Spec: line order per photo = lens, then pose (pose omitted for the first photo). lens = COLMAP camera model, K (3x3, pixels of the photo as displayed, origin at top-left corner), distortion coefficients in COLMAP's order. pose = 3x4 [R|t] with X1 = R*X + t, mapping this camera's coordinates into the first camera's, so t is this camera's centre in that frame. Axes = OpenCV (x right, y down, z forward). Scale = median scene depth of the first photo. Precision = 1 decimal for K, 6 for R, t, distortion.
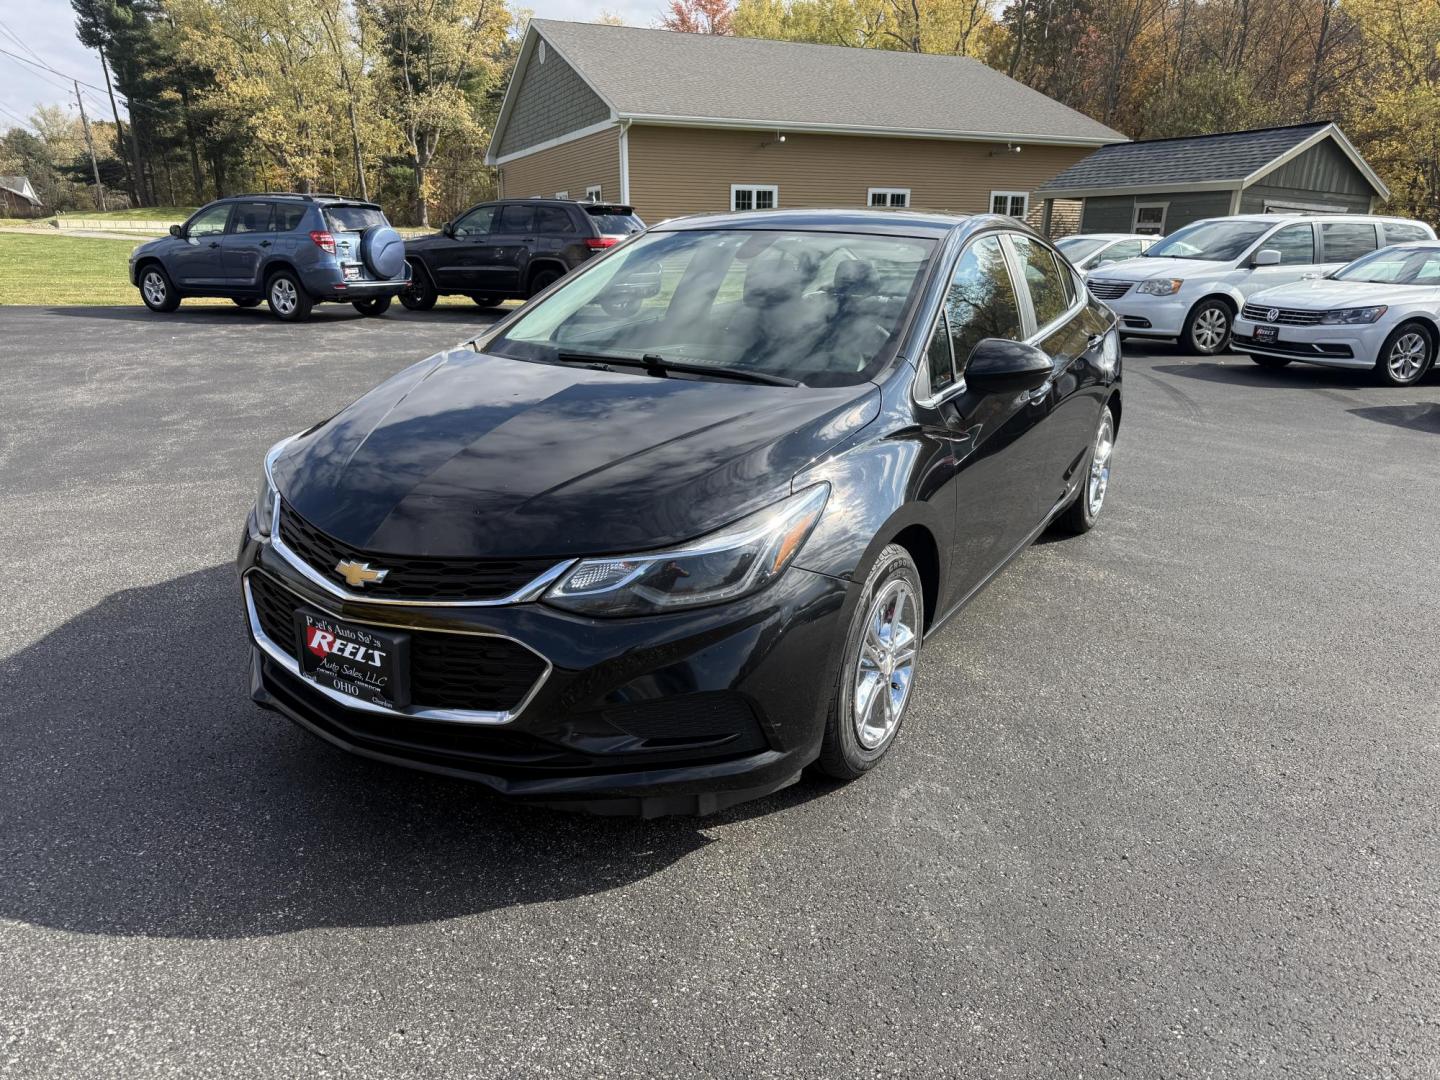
lens RADIAL K [[1039.4, 0, 733.8], [0, 1039.4, 533.6], [0, 0, 1]] dist [0.016722, -0.031317]
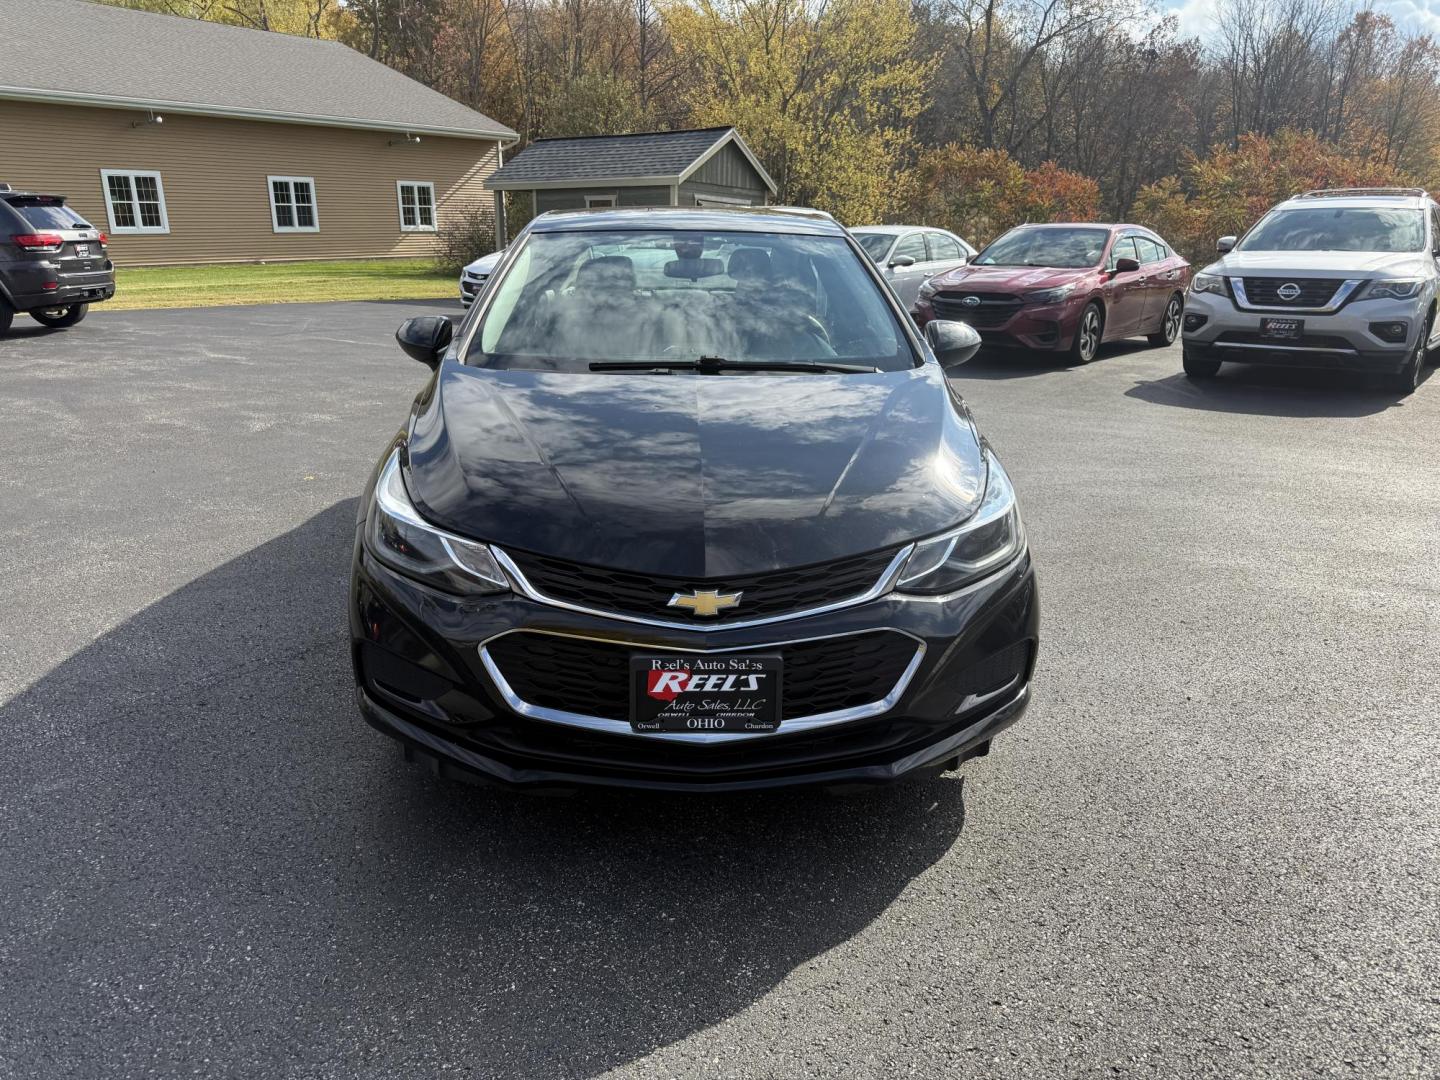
lens RADIAL K [[1023.8, 0, 718.4], [0, 1023.8, 527.4], [0, 0, 1]] dist [0.016736, -0.025264]
pose [[0.839753, -0.162291, 0.518148, -0.157315], [0.157676, 0.986051, 0.053301, -0.014825], [-0.519570, 0.036940, 0.853629, 0.035993]]
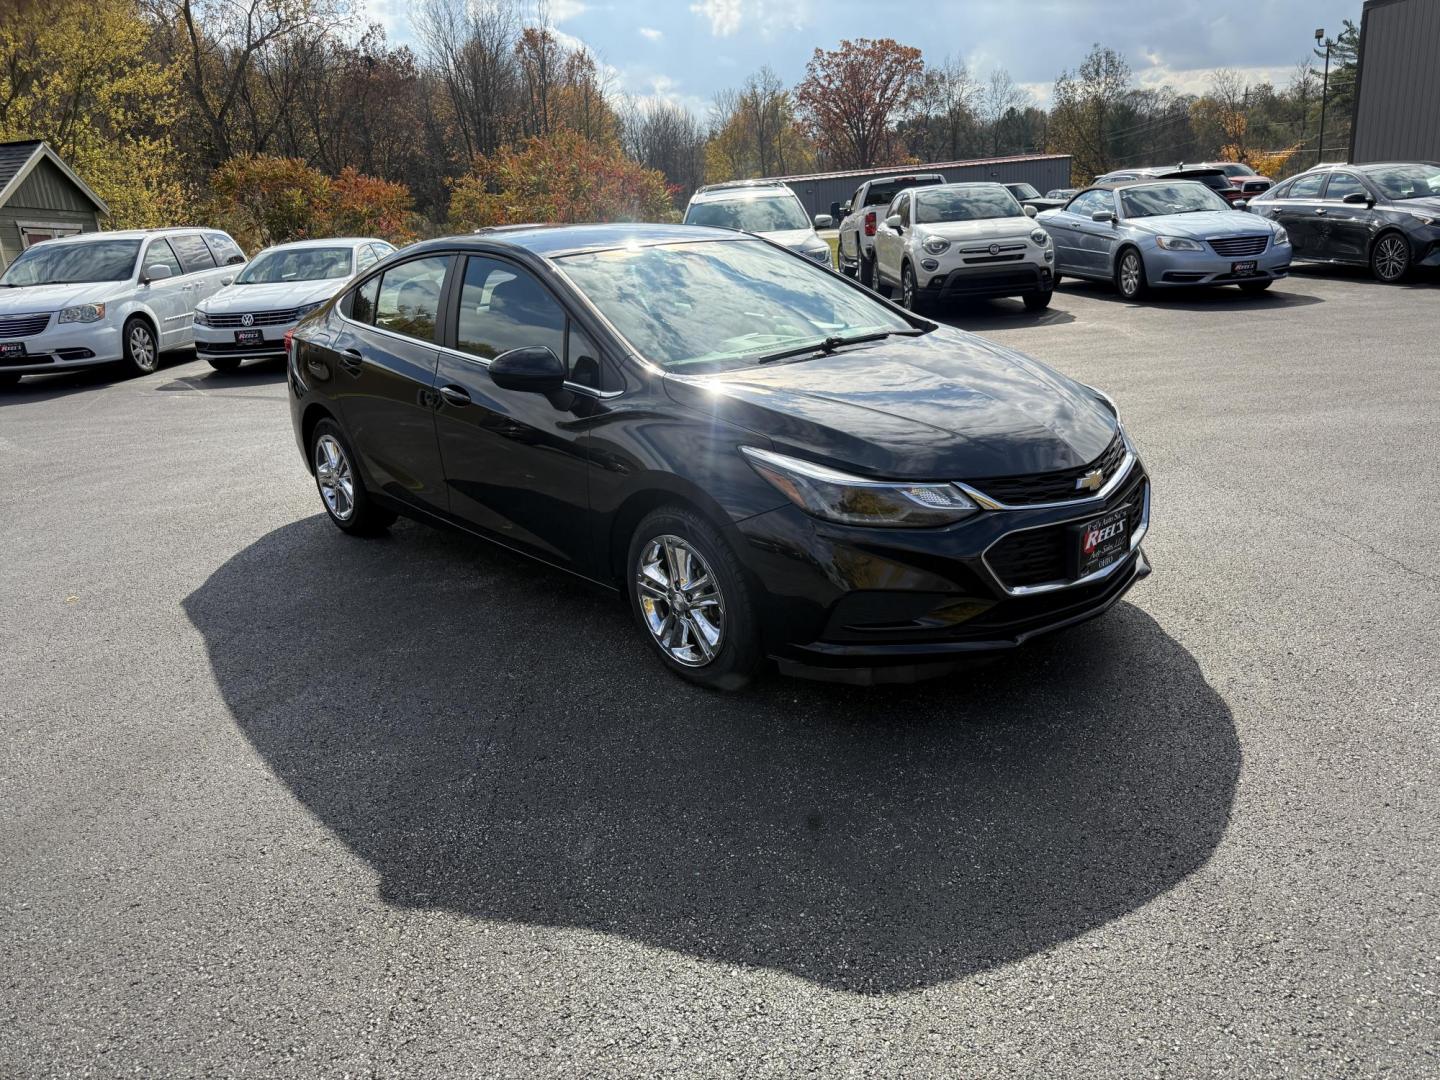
lens RADIAL K [[1033.2, 0, 711.3], [0, 1033.2, 543.6], [0, 0, 1]] dist [0.007544, -0.025040]
pose [[0.293388, -0.324935, 0.899078, -0.337335], [0.327442, 0.917734, 0.224826, -0.068485], [-0.898168, 0.228434, 0.375649, 0.182014]]
